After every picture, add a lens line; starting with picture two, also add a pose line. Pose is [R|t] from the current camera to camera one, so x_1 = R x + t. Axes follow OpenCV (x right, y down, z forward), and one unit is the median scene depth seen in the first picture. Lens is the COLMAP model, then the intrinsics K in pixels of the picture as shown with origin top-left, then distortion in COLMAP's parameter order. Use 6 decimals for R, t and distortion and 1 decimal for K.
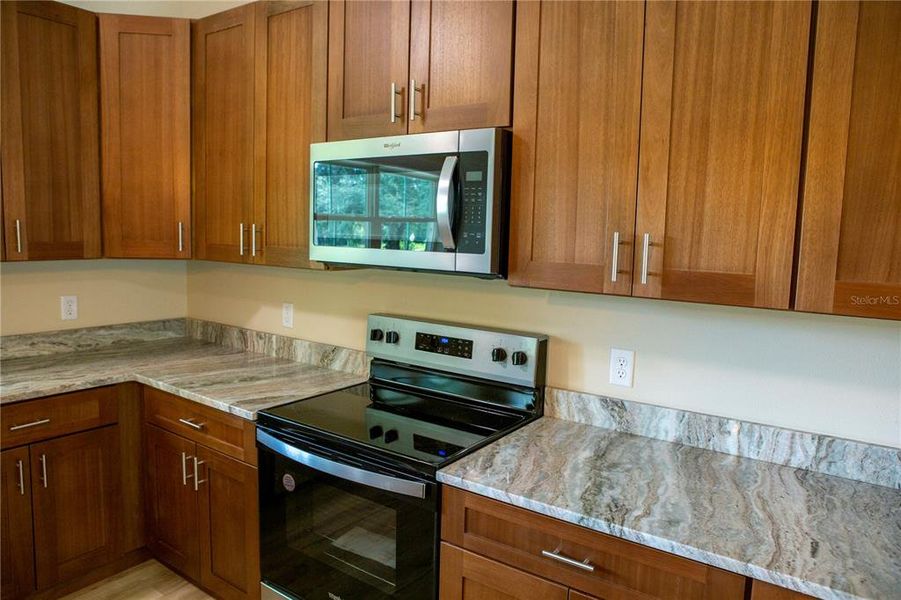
lens RADIAL K [[615.9, 0, 443.8], [0, 615.9, 297.4], [0, 0, 1]] dist [-0.097972, 0.062304]
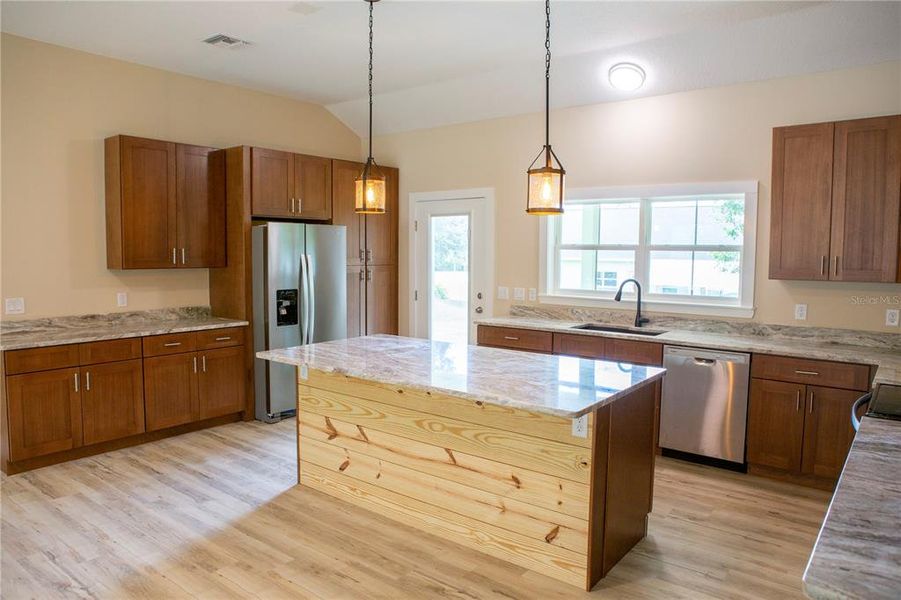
lens RADIAL K [[615.9, 0, 446.4], [0, 615.9, 297.1], [0, 0, 1]] dist [-0.097972, 0.062304]
pose [[-0.049538, 0.048617, -0.997588, 1.136830], [-0.120475, 0.991231, 0.054290, 0.026787], [0.991480, 0.122874, -0.043246, 0.003384]]
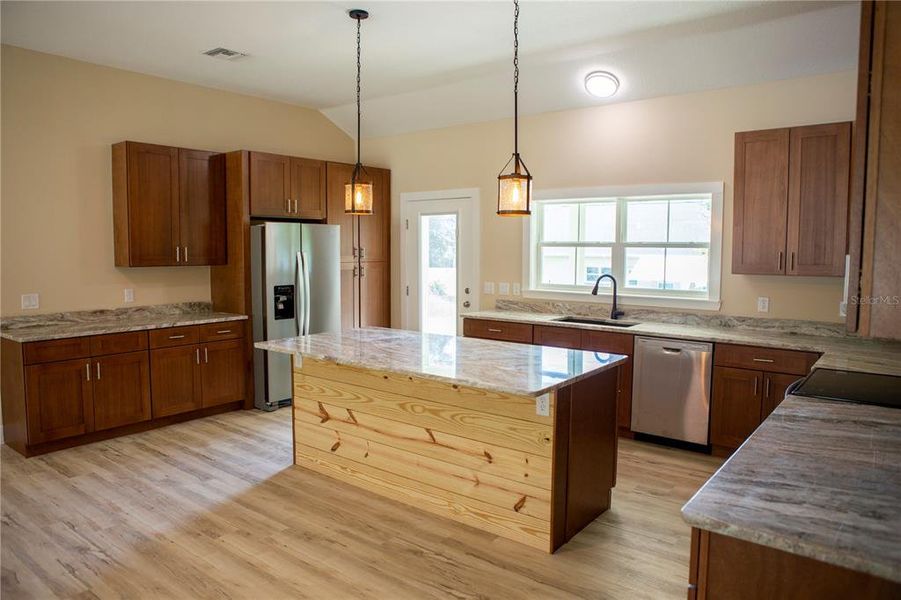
lens RADIAL K [[615.9, 0, 446.0], [0, 615.9, 297.2], [0, 0, 1]] dist [-0.097972, 0.062304]
pose [[-0.050287, 0.055051, -0.997216, 1.290069], [-0.116845, 0.991299, 0.060617, 0.017916], [0.991876, 0.119568, -0.043417, 0.065957]]
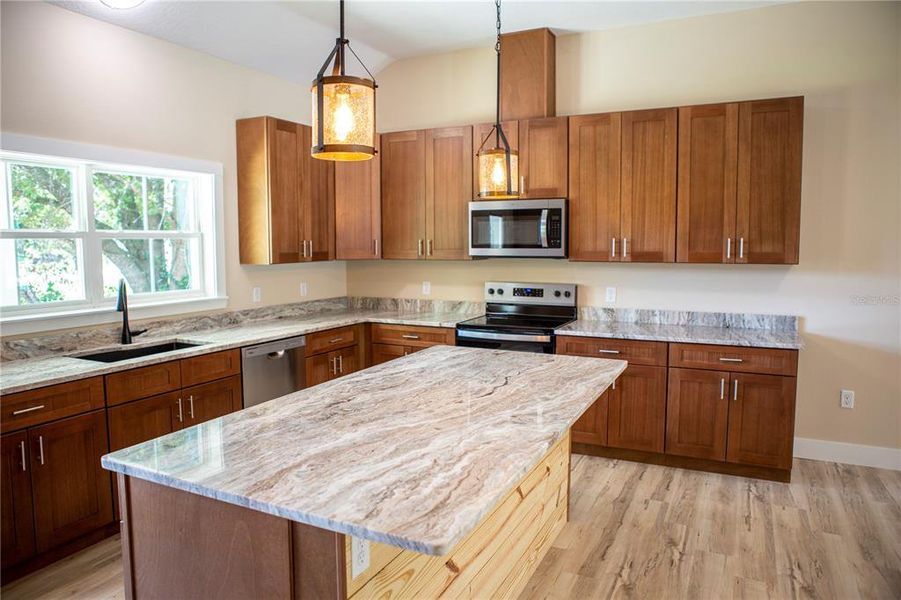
lens RADIAL K [[615.9, 0, 446.8], [0, 615.9, 296.1], [0, 0, 1]] dist [-0.097972, 0.062304]
pose [[0.986866, -0.045359, 0.155040, -0.667984], [0.048559, 0.998677, -0.016914, 0.121080], [-0.154068, 0.024220, 0.987763, -1.184001]]
